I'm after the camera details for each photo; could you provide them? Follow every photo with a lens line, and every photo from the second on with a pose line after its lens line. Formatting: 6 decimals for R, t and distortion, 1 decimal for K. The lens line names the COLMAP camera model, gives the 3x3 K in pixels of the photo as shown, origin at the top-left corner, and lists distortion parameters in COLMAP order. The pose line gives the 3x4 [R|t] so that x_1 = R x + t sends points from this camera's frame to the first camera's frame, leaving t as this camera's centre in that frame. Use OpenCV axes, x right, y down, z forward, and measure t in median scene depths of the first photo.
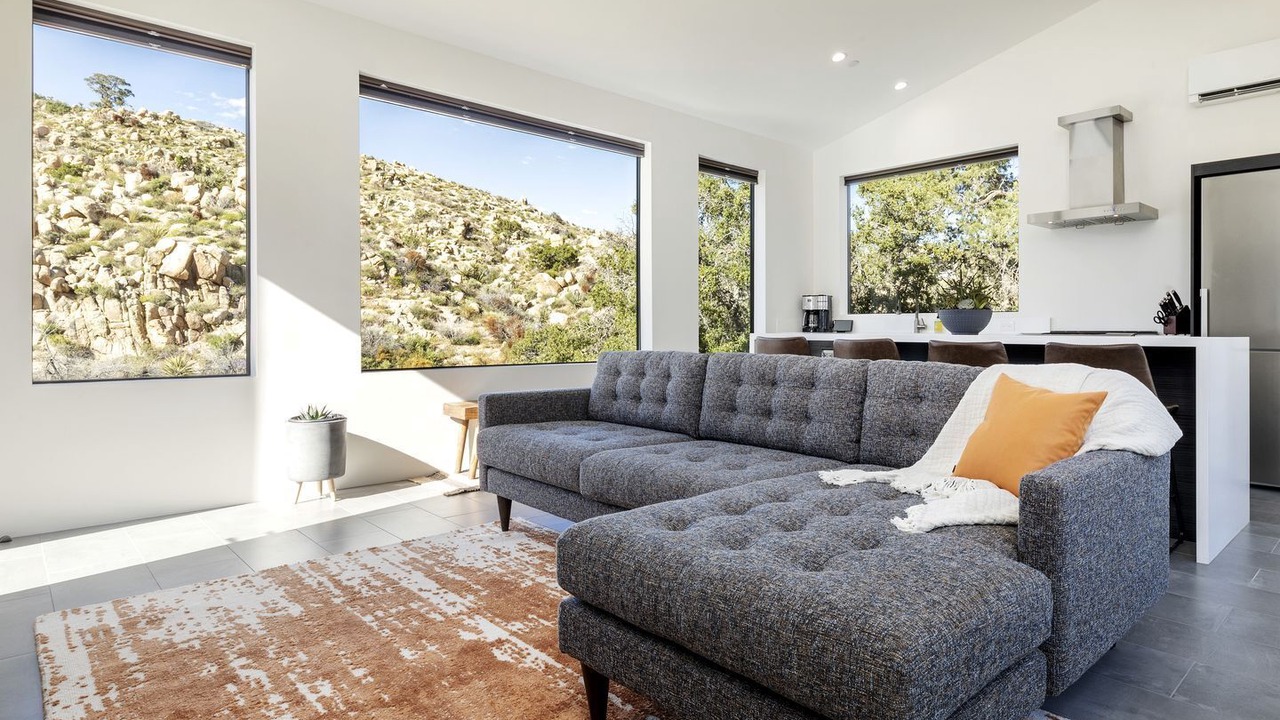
lens RADIAL K [[734.4, 0, 692.0], [0, 734.4, 327.7], [0, 0, 1]] dist [0.011920, 0.000645]
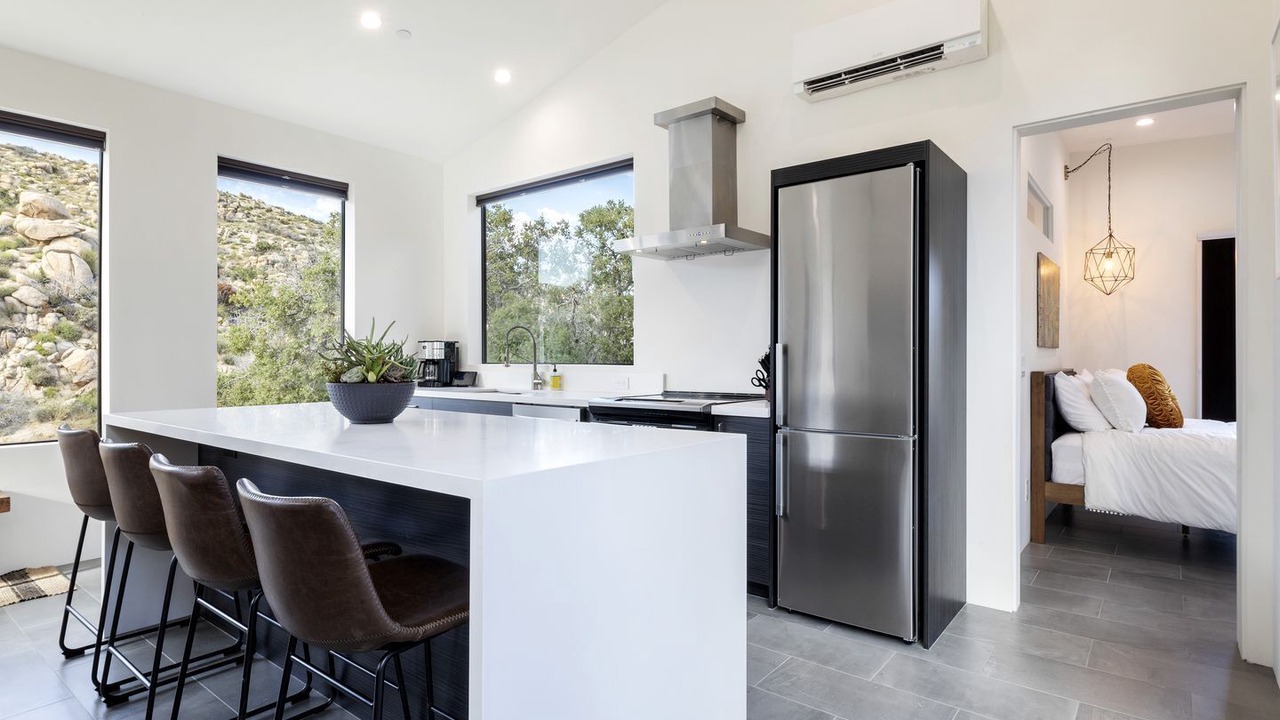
lens RADIAL K [[669.4, 0, 647.0], [0, 669.4, 349.5], [0, 0, 1]] dist [0.022738, -0.005832]
pose [[0.992356, -0.002756, 0.123379, 0.369335], [0.004051, 0.999939, -0.010242, -0.031277], [-0.123344, 0.010664, 0.992307, 0.287424]]
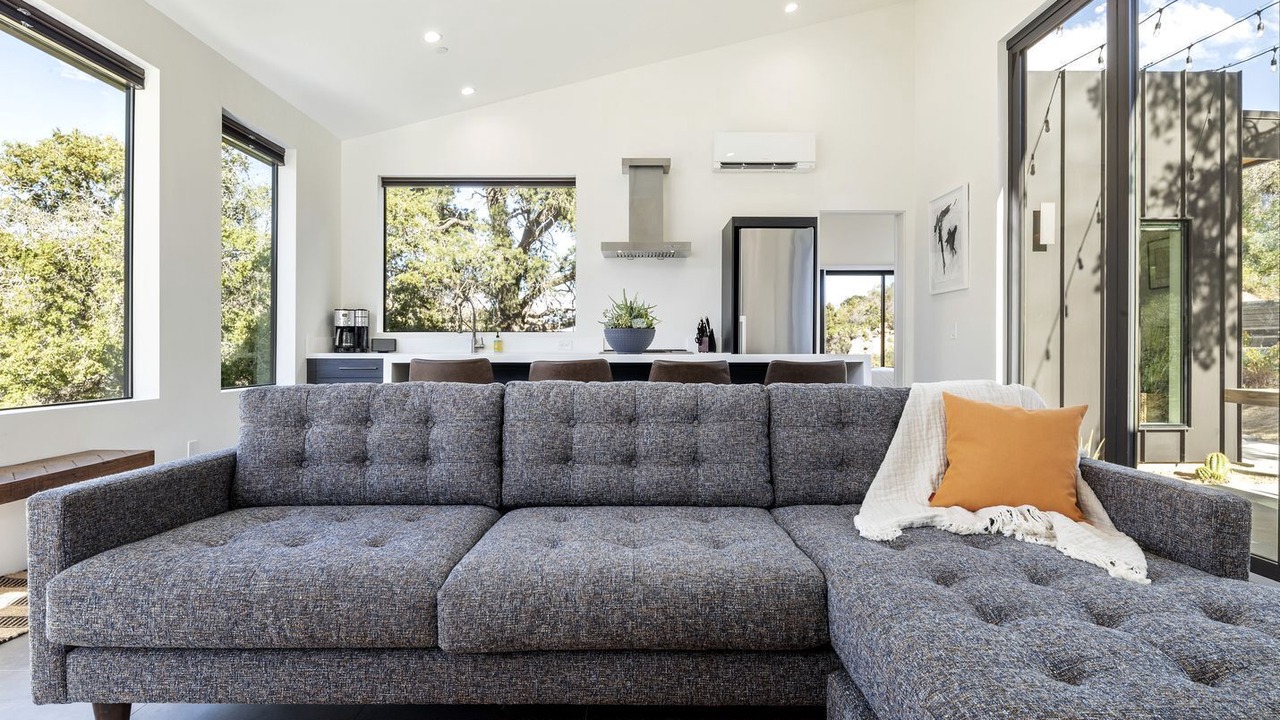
lens RADIAL K [[669.4, 0, 648.9], [0, 669.4, 343.8], [0, 0, 1]] dist [0.022738, -0.005832]
pose [[0.688288, 0.001839, 0.725435, -0.191679], [0.001597, 0.999991, -0.004049, -0.000390], [-0.725435, 0.003945, 0.688279, 0.250828]]
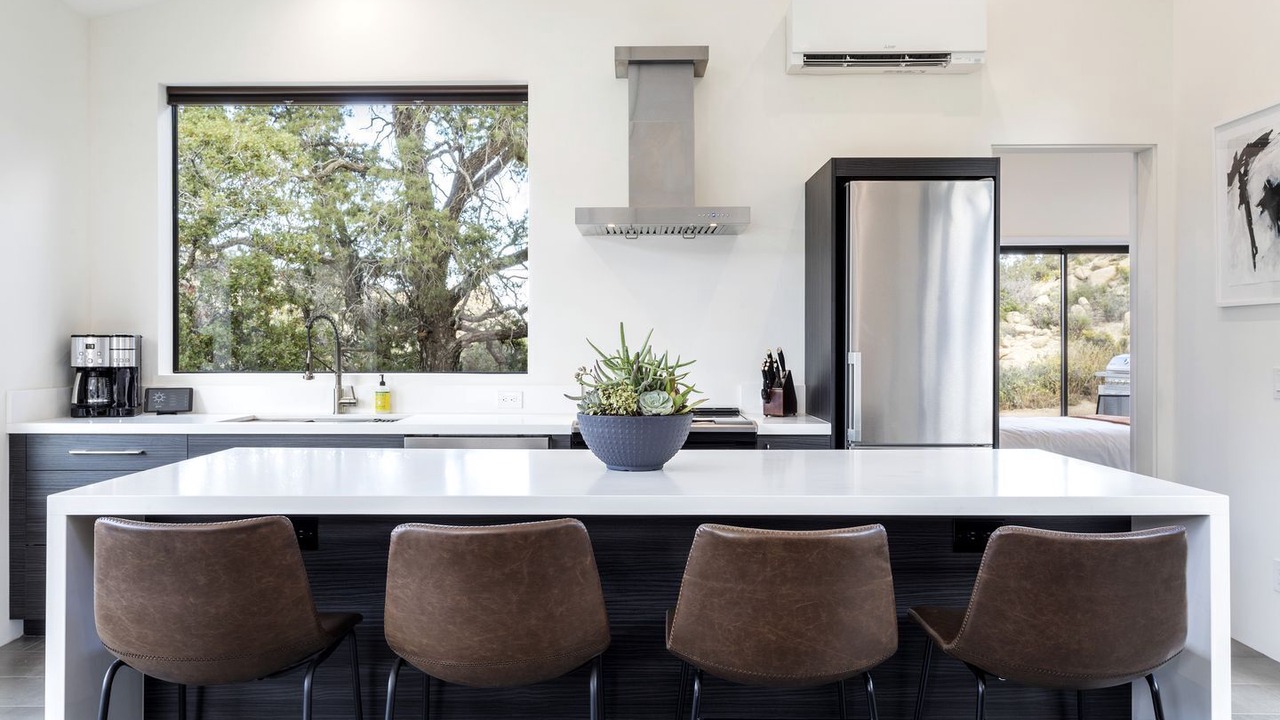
lens RADIAL K [[970.4, 0, 629.6], [0, 970.4, 323.5], [0, 0, 1]] dist [0.018231, 0.012485]
pose [[0.705998, 0.012127, 0.708110, -0.034816], [0.000376, 0.999847, -0.017497, -0.047976], [-0.708214, 0.012619, 0.705885, 0.414069]]
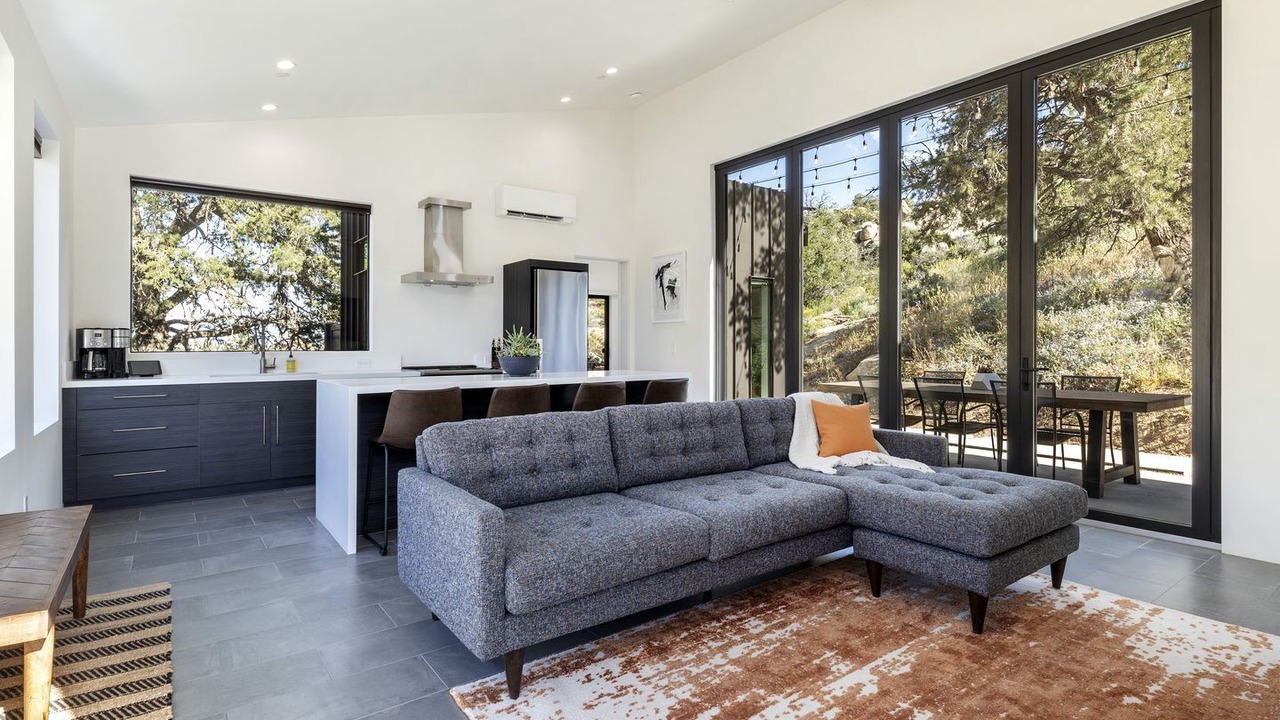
lens RADIAL K [[629.2, 0, 658.2], [0, 629.2, 338.4], [0, 0, 1]] dist [0.016191, -0.002783]
pose [[0.109022, 0.007585, 0.994010, -0.477781], [0.001856, 0.999968, -0.007834, -0.032998], [-0.994038, 0.002699, 0.109005, 0.457515]]
